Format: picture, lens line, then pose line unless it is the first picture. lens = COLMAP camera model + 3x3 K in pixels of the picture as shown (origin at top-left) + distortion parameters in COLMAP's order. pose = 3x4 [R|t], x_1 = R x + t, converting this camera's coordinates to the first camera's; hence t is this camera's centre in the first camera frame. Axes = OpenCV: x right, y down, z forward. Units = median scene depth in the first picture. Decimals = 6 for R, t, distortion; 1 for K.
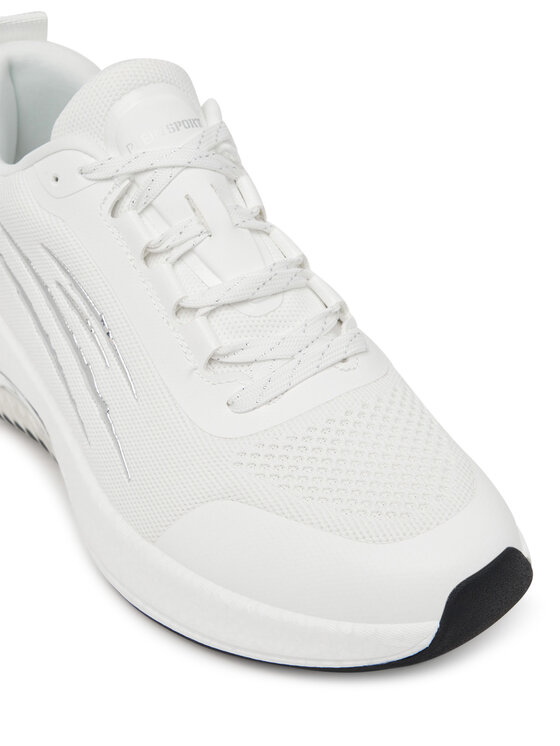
lens RADIAL K [[1211.6, 0, 280.6], [0, 1211.6, 373.1], [0, 0, 1]] dist [-0.037517, 0.000000]
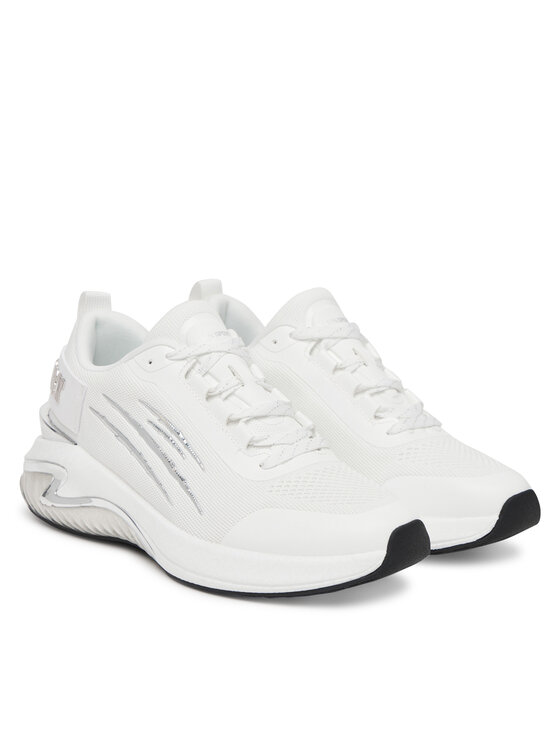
lens RADIAL K [[2192.3, 0, 279.9], [0, 2192.3, 372.9], [0, 0, 1]] dist [0.070947, 0.000000]
pose [[0.982413, 0.018687, 0.185785, -0.618228], [0.059274, 0.912305, -0.405199, 1.213721], [-0.177065, 0.409084, 0.895152, -1.984712]]
